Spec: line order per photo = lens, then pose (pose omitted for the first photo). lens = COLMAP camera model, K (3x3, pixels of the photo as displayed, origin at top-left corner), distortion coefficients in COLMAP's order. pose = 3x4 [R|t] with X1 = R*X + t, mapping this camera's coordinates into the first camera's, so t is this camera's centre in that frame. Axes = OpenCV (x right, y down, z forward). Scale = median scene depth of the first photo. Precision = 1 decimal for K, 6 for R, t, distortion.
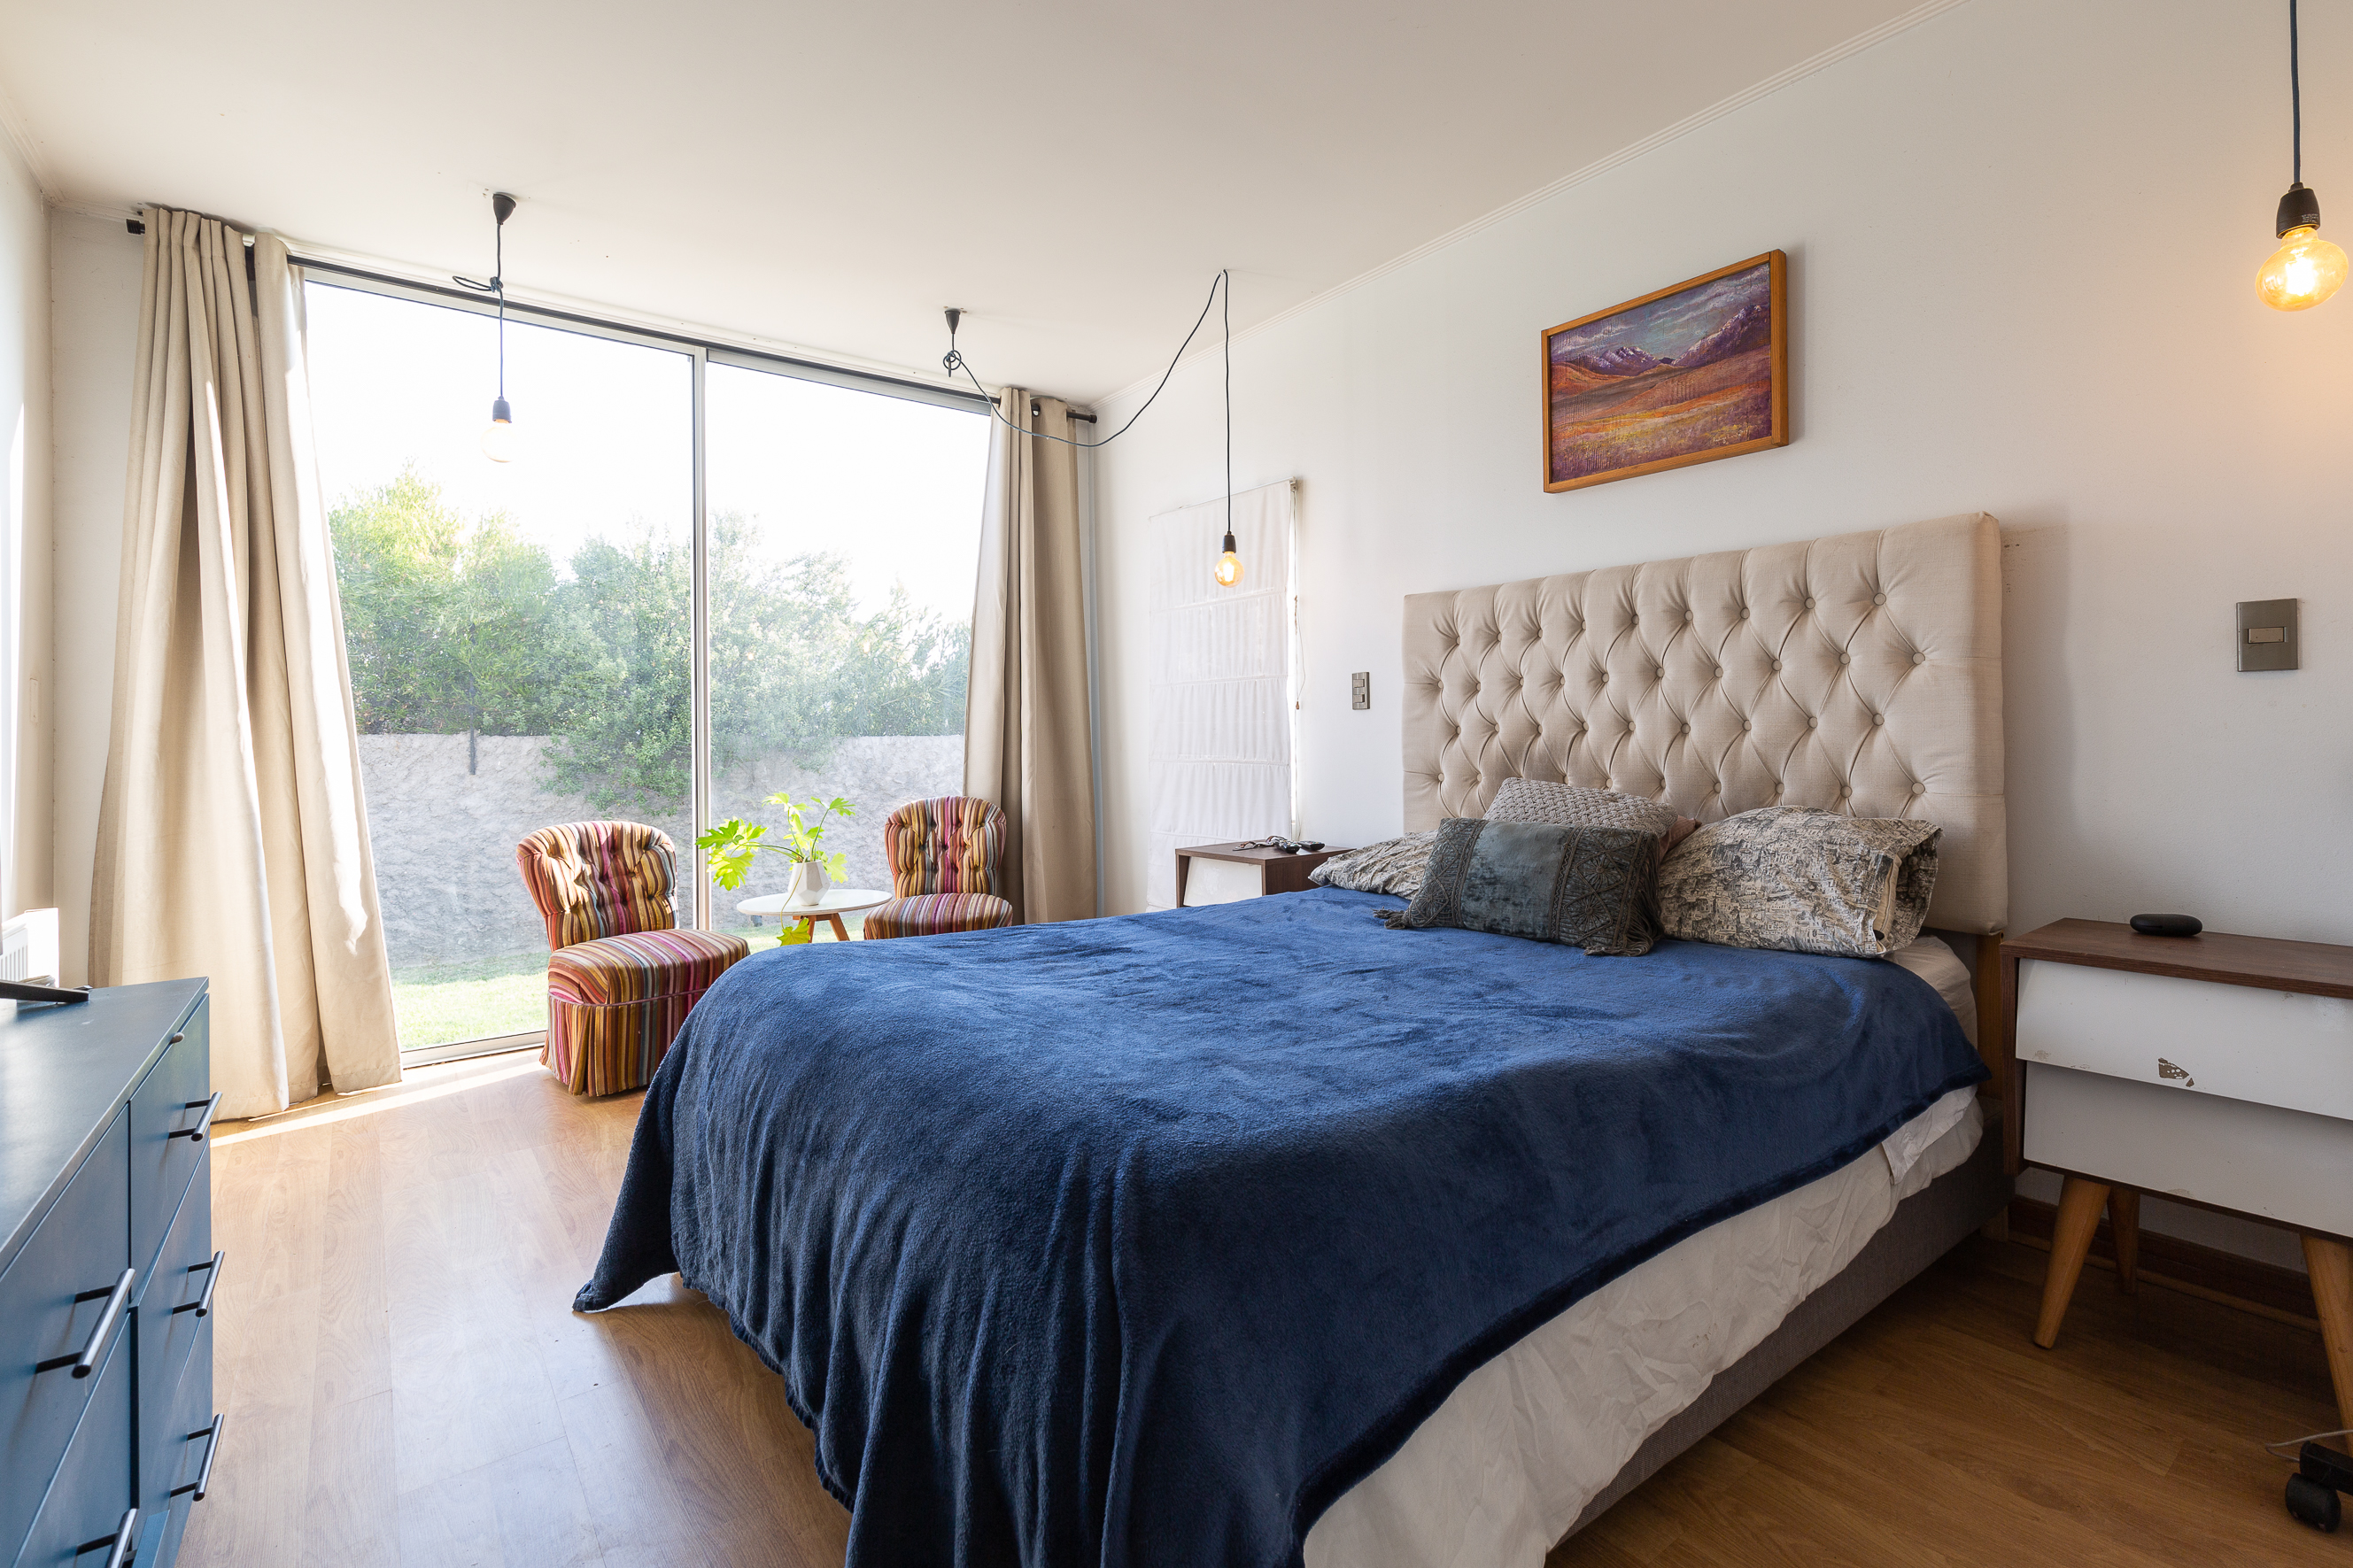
lens RADIAL K [[1086.8, 0, 1273.3], [0, 1086.8, 754.0], [0, 0, 1]] dist [0.005814, -0.000315]
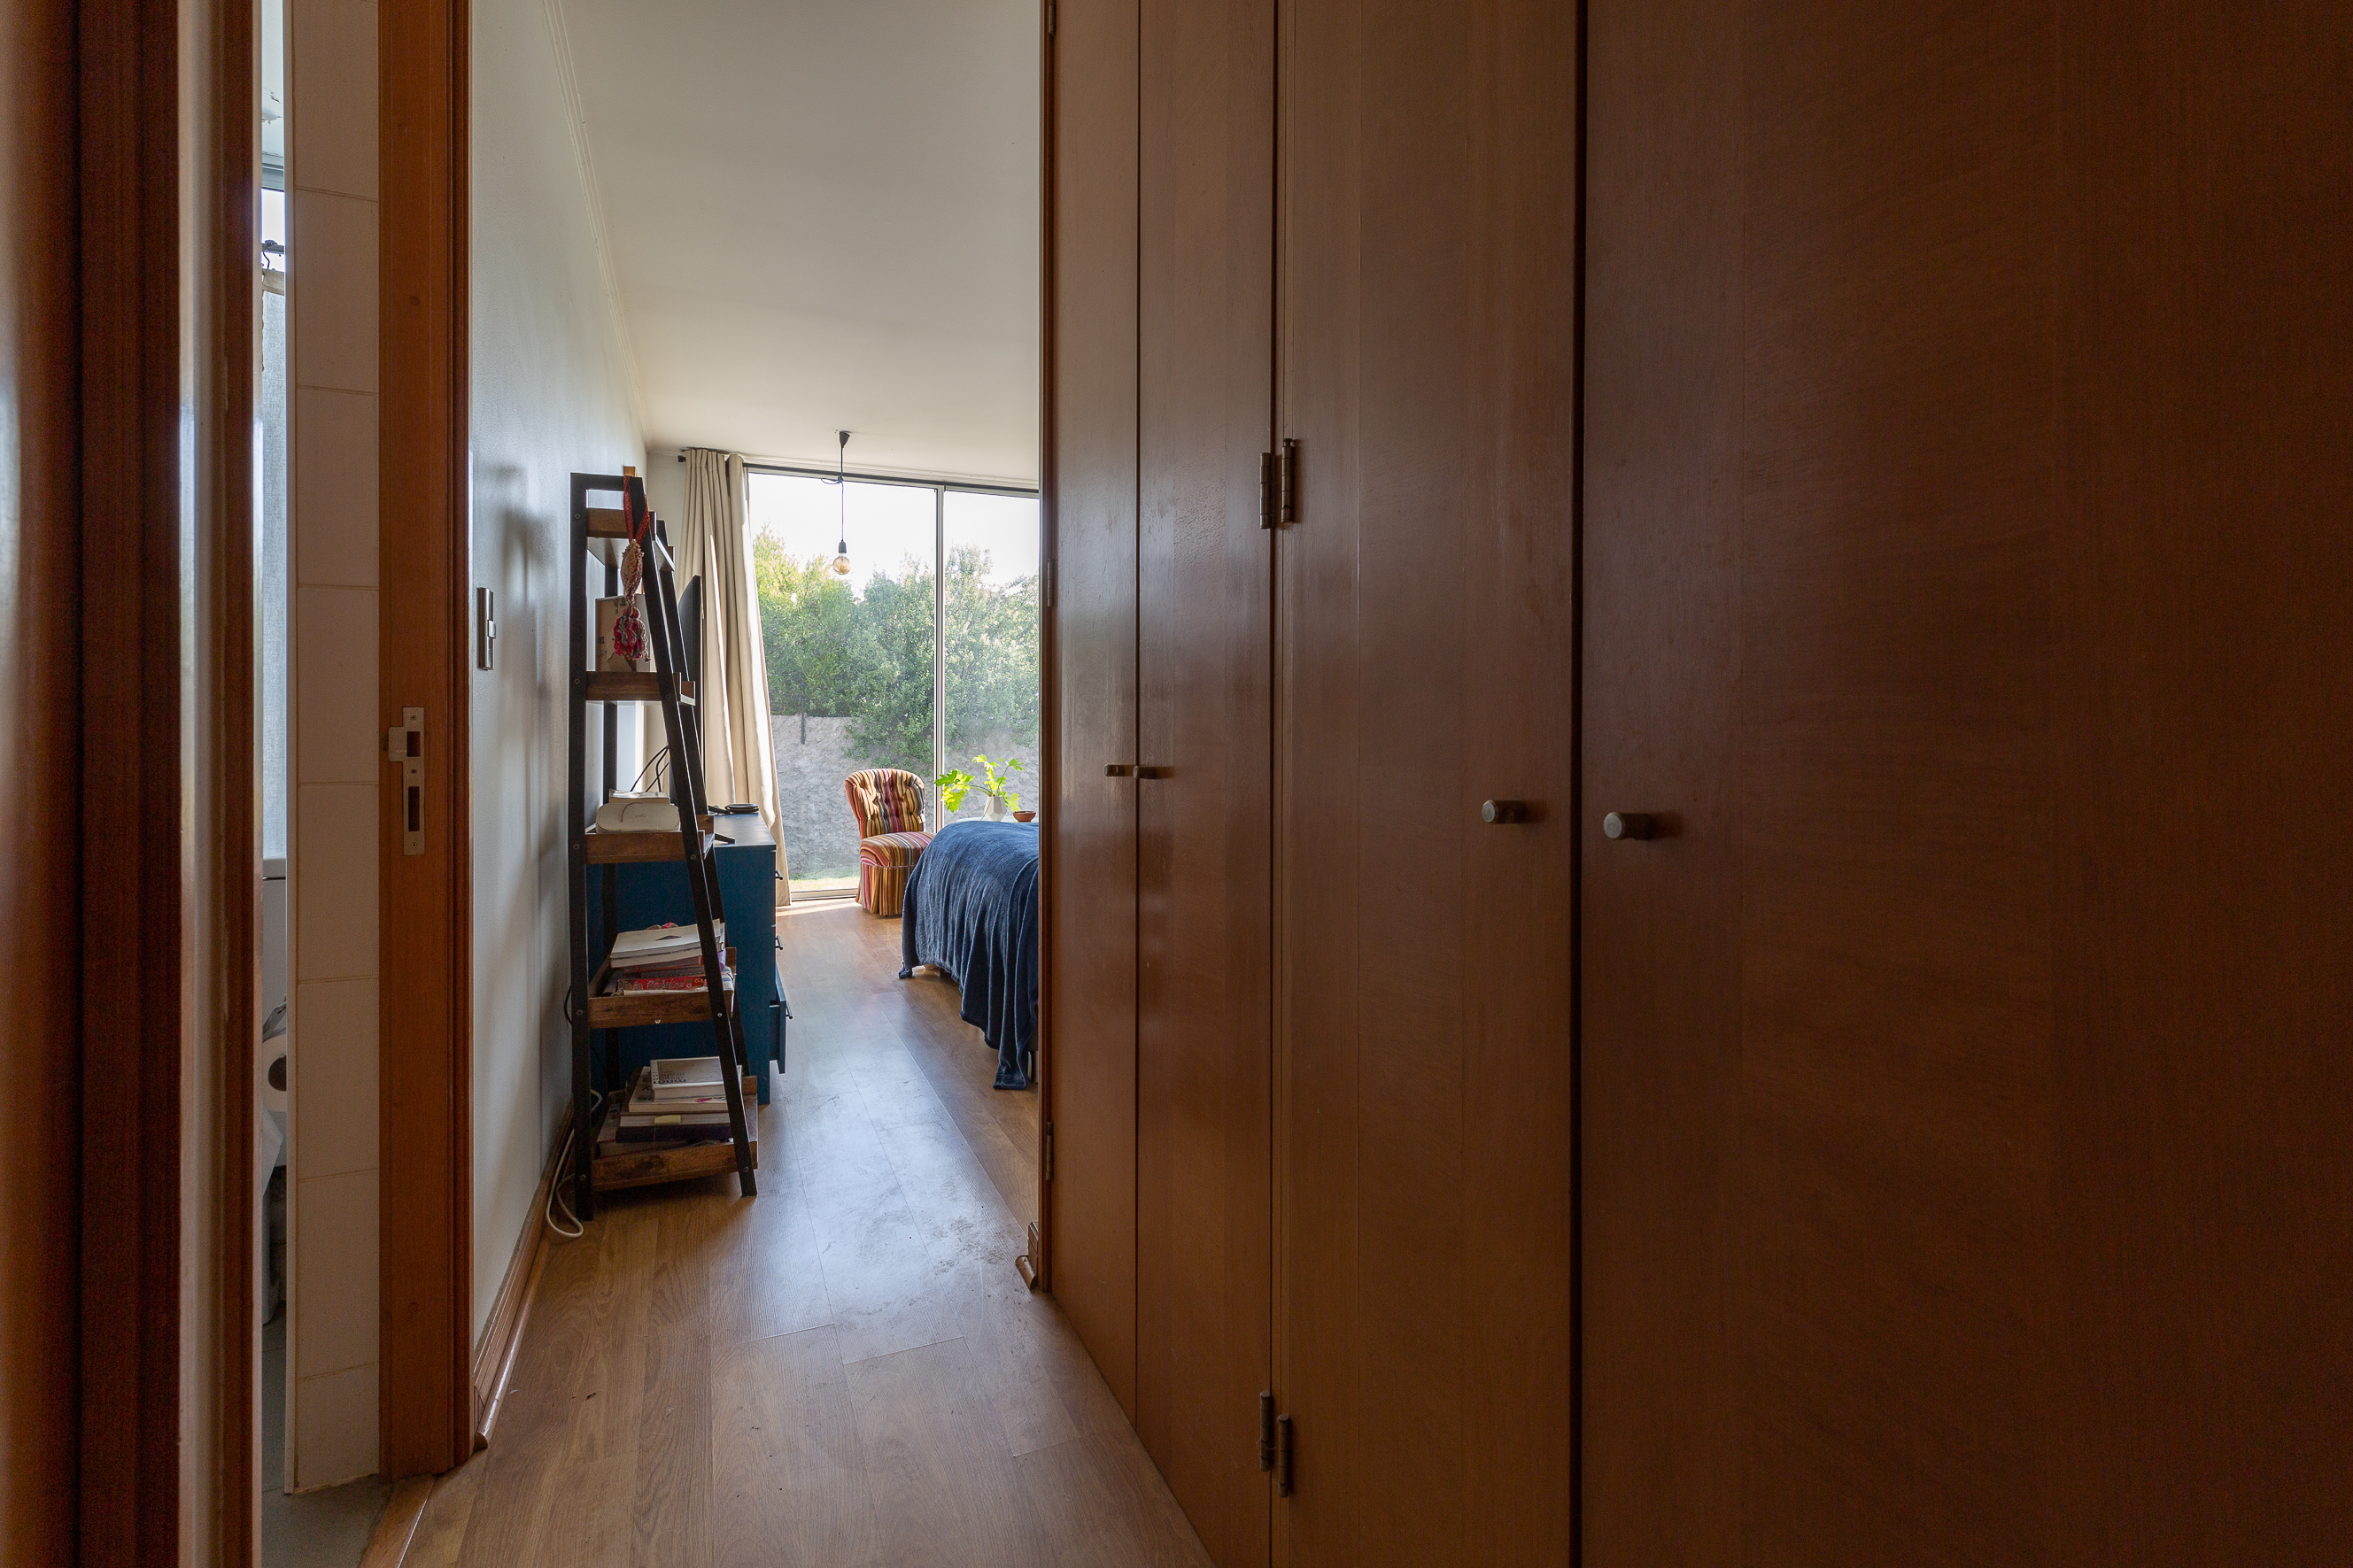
lens RADIAL K [[1086.8, 0, 1172.7], [0, 1086.8, 766.6], [0, 0, 1]] dist [0.005814, -0.000315]
pose [[0.958582, 0.022527, -0.283923, 0.291166], [-0.015125, 0.999487, 0.028236, 0.002590], [0.284414, -0.022773, 0.958431, -0.494052]]
